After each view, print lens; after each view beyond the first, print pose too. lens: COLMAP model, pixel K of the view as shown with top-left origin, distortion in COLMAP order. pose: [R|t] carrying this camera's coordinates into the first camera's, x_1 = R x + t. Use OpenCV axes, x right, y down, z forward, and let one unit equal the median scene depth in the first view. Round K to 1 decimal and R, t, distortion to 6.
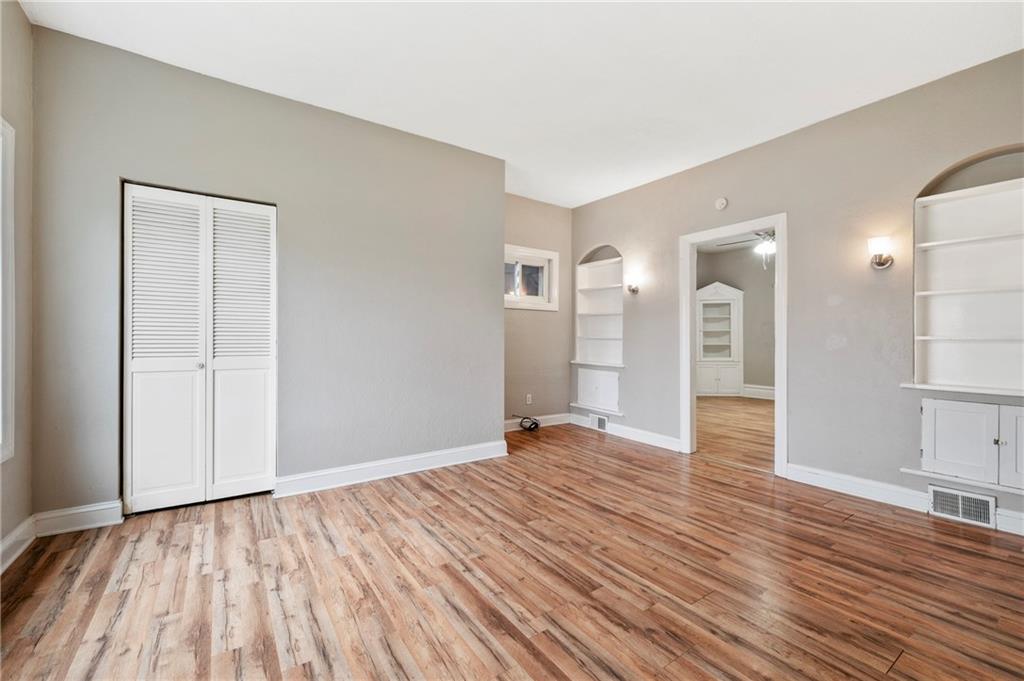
lens RADIAL K [[424.2, 0, 512.0], [0, 424.2, 340.5], [0, 0, 1]] dist [0.000382, 0.000014]
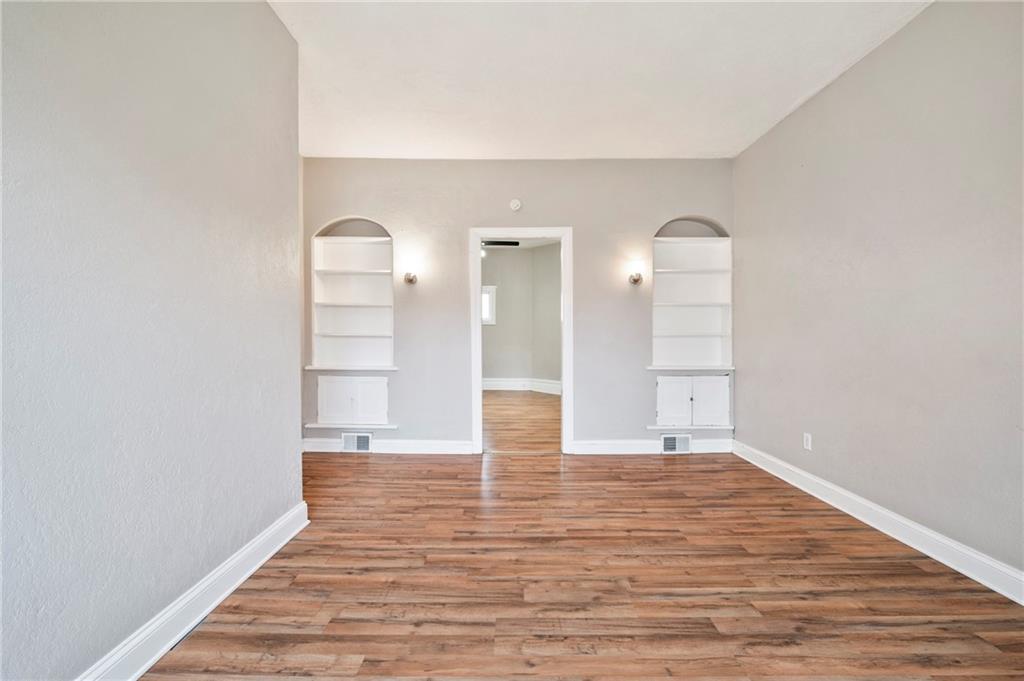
lens RADIAL K [[424.2, 0, 512.0], [0, 424.2, 340.5], [0, 0, 1]] dist [0.000382, 0.000014]
pose [[0.571049, -0.013859, 0.820799, -0.485868], [0.006061, 0.999901, 0.012666, -0.006966], [-0.820894, -0.002258, 0.571076, 0.551757]]
